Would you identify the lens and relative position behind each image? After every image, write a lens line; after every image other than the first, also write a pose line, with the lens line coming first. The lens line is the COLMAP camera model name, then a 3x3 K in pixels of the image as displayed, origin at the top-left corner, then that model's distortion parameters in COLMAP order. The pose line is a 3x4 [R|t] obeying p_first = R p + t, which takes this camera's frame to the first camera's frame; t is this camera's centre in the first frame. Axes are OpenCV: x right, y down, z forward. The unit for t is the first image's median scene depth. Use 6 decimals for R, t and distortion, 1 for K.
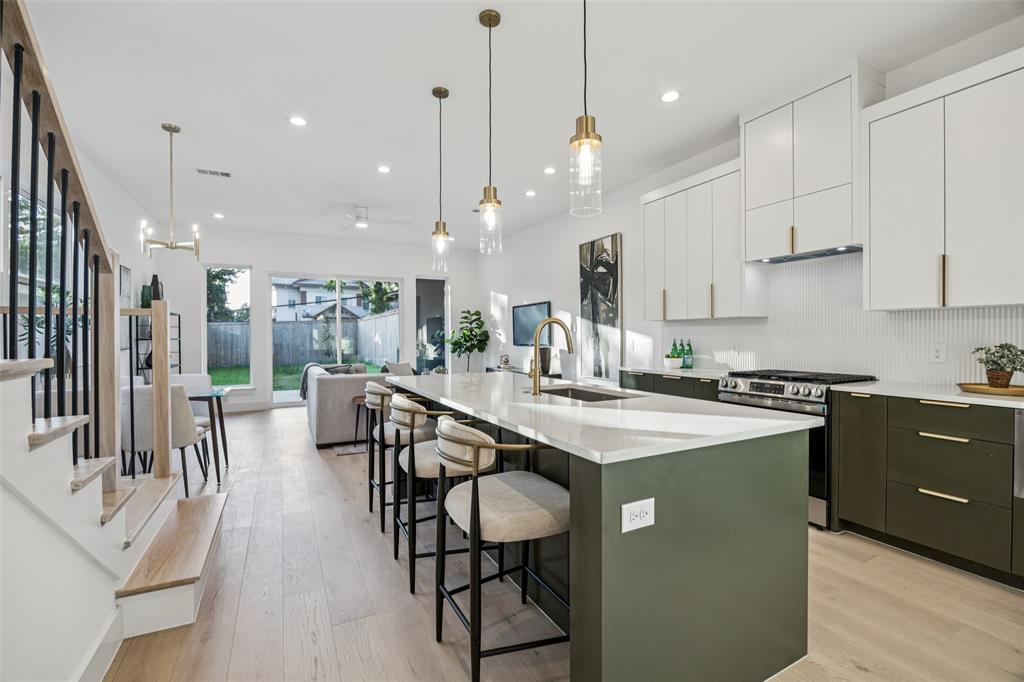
lens RADIAL K [[455.9, 0, 512.0], [0, 455.9, 341.0], [0, 0, 1]] dist [0.000385, 0.000042]
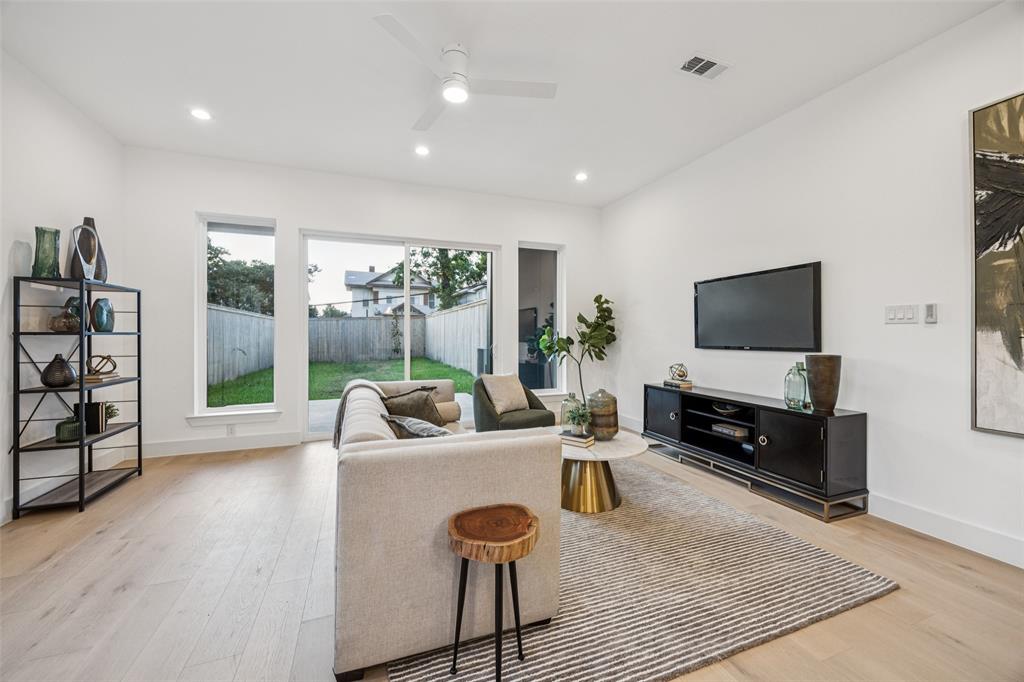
lens RADIAL K [[399.5, 0, 510.5], [0, 399.5, 335.1], [0, 0, 1]] dist [-0.001052, 0.000225]
pose [[0.993958, 0.006909, -0.109545, -0.188490], [-0.007769, 0.999942, -0.007430, -0.001580], [0.109488, 0.008236, 0.993954, 0.497505]]
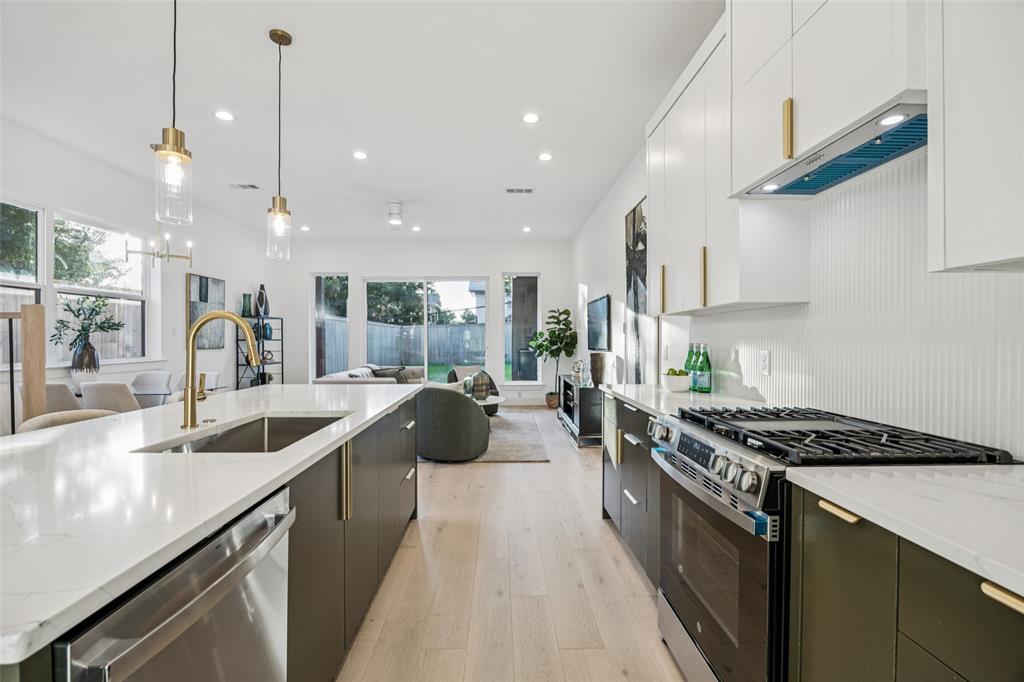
lens RADIAL K [[449.3, 0, 508.0], [0, 449.3, 345.8], [0, 0, 1]] dist [-0.000113, 0.000102]
pose [[0.897500, 0.011019, -0.440877, 0.251671], [-0.008023, 0.999930, 0.008661, -0.003226], [0.440941, -0.004236, 0.897526, 0.212539]]
